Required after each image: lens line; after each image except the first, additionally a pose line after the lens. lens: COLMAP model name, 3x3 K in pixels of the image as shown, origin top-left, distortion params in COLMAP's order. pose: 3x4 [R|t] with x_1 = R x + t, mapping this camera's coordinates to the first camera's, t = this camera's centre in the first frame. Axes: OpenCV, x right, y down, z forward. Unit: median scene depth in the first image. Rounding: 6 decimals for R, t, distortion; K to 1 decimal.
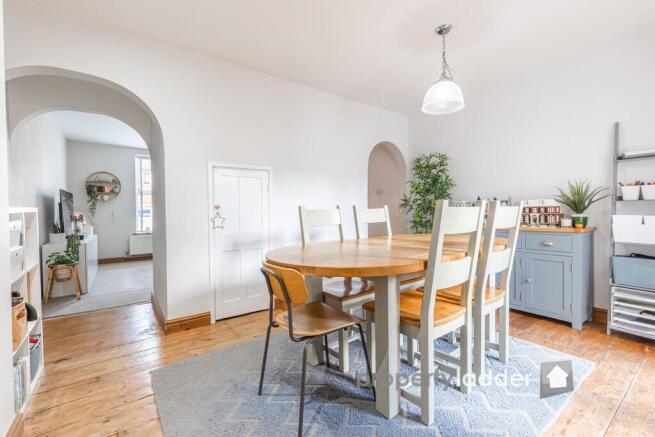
lens RADIAL K [[296.2, 0, 330.6], [0, 296.2, 218.2], [0, 0, 1]] dist [0.001000, -0.000014]
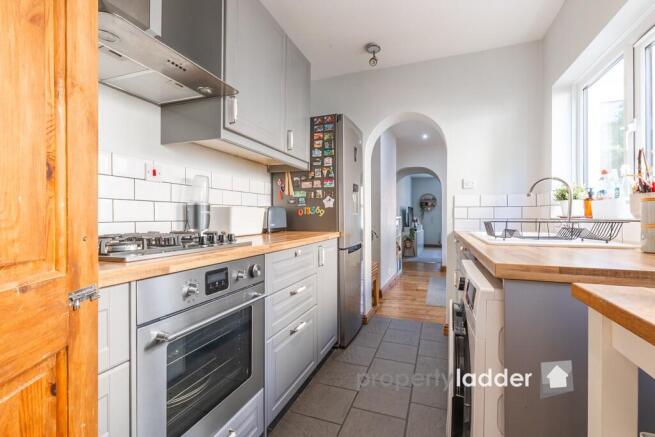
lens RADIAL K [[296.2, 0, 328.8], [0, 296.2, 217.9], [0, 0, 1]] dist [0.001000, -0.000014]
pose [[0.538284, 0.012405, -0.842672, 0.503535], [-0.022641, 0.999744, 0.000255, -0.004799], [0.842459, 0.018942, 0.538427, -0.549596]]
